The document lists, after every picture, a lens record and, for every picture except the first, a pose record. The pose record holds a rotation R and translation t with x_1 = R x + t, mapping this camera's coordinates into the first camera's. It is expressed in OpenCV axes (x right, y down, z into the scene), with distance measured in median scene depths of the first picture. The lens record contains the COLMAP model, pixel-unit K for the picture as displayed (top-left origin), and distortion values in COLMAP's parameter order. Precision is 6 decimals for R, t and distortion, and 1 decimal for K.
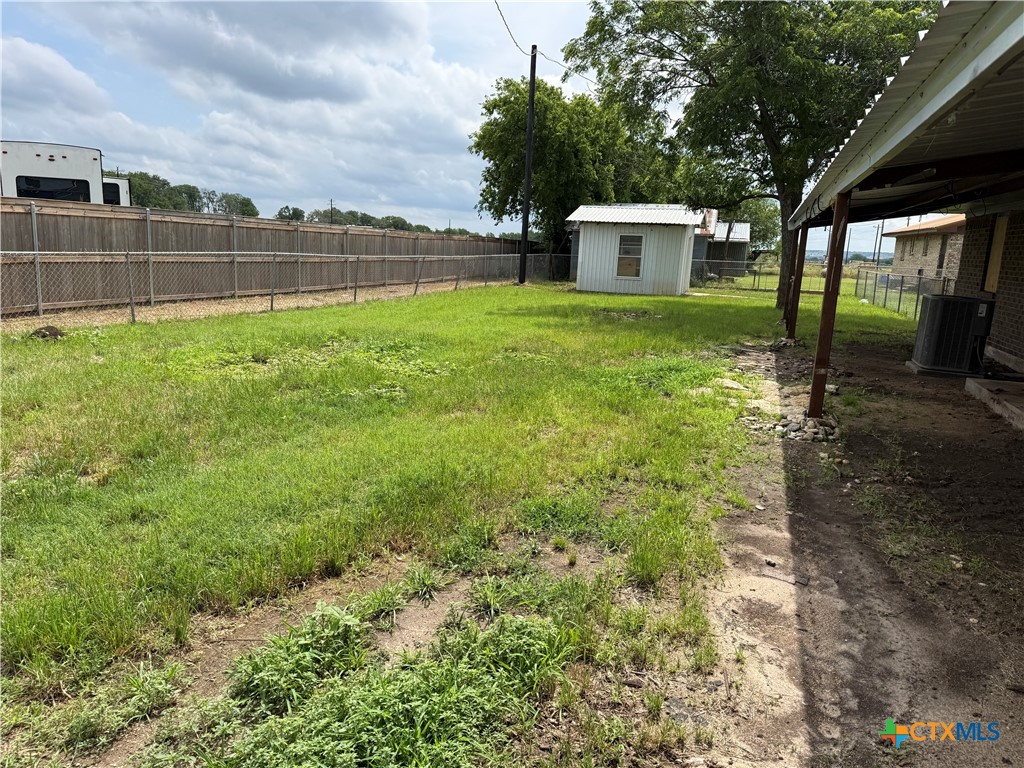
lens RADIAL K [[702.1, 0, 500.1], [0, 702.1, 379.6], [0, 0, 1]] dist [0.057352, -0.079294]
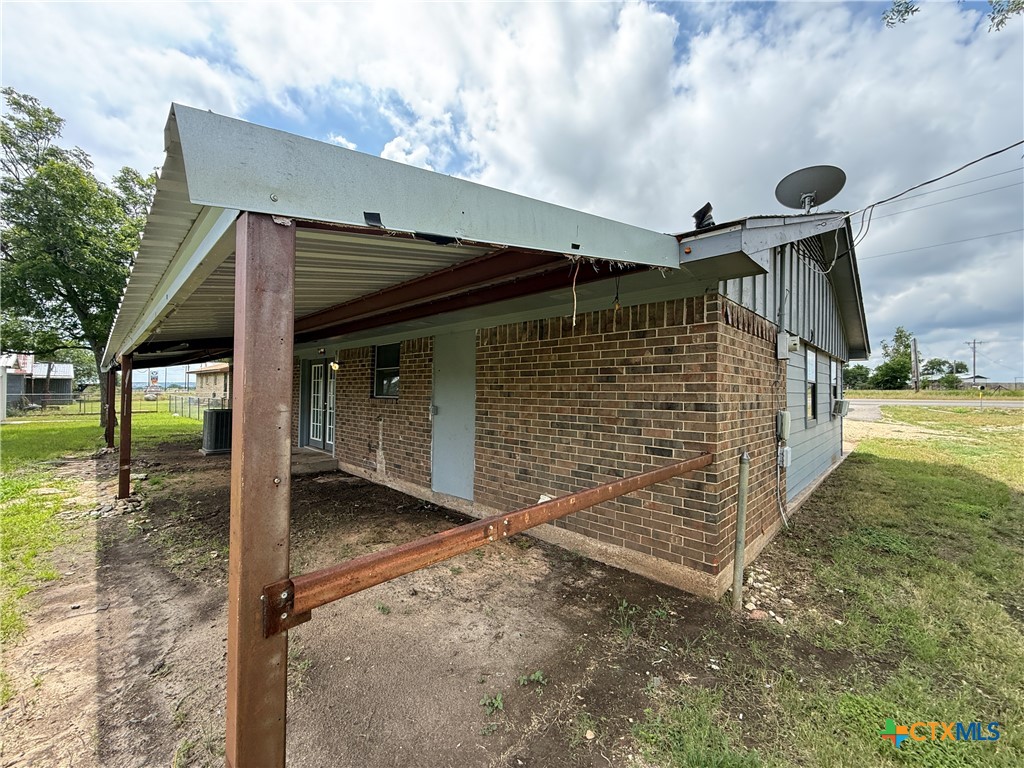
lens RADIAL K [[404.0, 0, 505.3], [0, 404.0, 381.6], [0, 0, 1]] dist [-0.006242, 0.000967]
pose [[0.408639, -0.023817, 0.912385, 0.000112], [0.183499, 0.981391, -0.056567, 0.007183], [-0.894060, 0.190537, 0.405405, -0.131347]]
